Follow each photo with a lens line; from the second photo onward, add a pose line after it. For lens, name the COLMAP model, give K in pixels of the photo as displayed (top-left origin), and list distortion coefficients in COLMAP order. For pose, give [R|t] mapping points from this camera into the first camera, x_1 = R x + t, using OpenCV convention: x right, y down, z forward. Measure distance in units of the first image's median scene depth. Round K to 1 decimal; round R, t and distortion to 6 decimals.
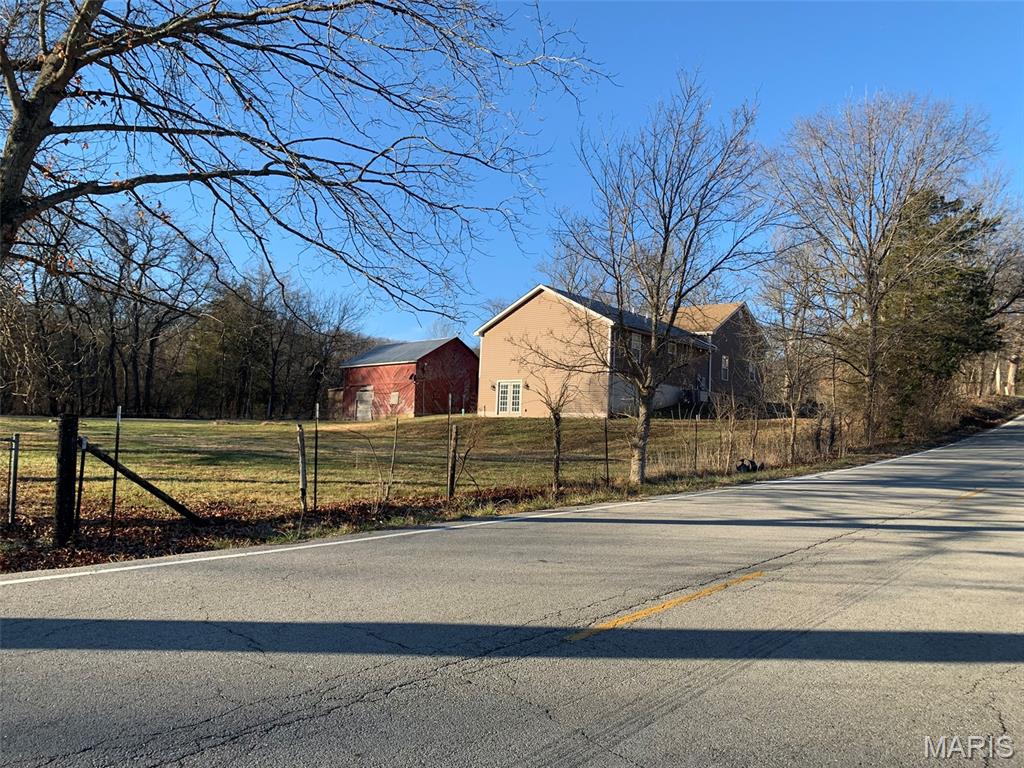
lens RADIAL K [[808.3, 0, 512.0], [0, 808.3, 384.0], [0, 0, 1]] dist [0.114618, -0.203800]
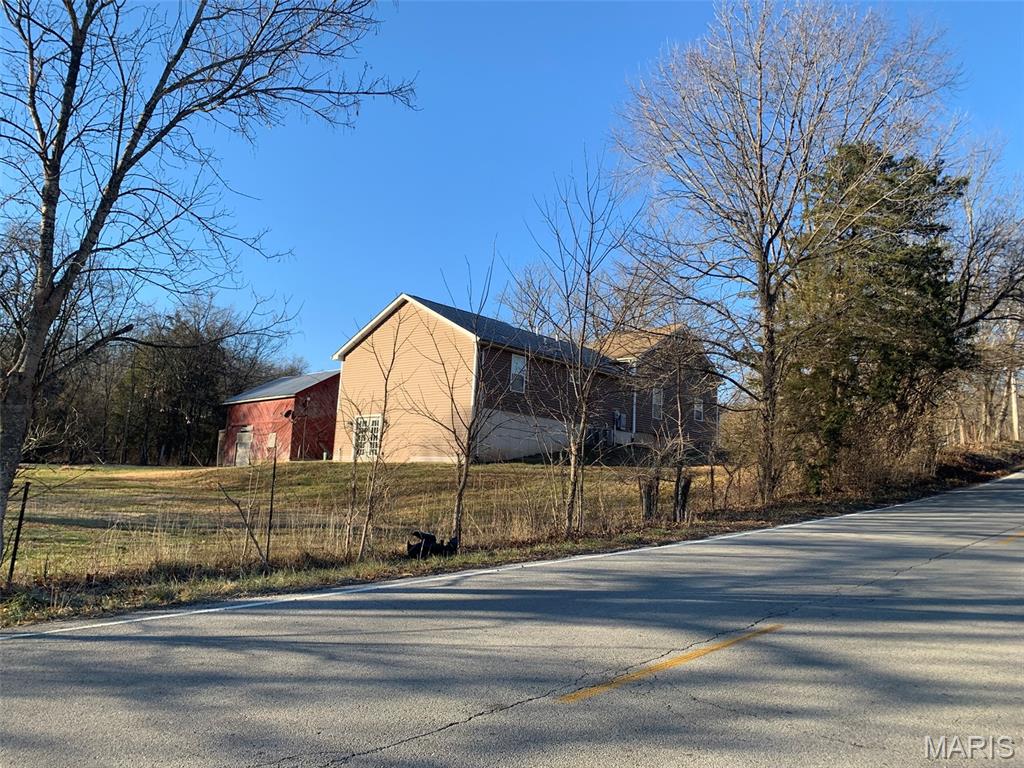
lens RADIAL K [[808.3, 0, 512.0], [0, 808.3, 384.0], [0, 0, 1]] dist [0.114618, -0.203800]
pose [[0.998959, 0.003984, -0.045445, 0.171800], [-0.006797, 0.998059, -0.061904, 0.012772], [0.045110, 0.062149, 0.997047, 0.214443]]
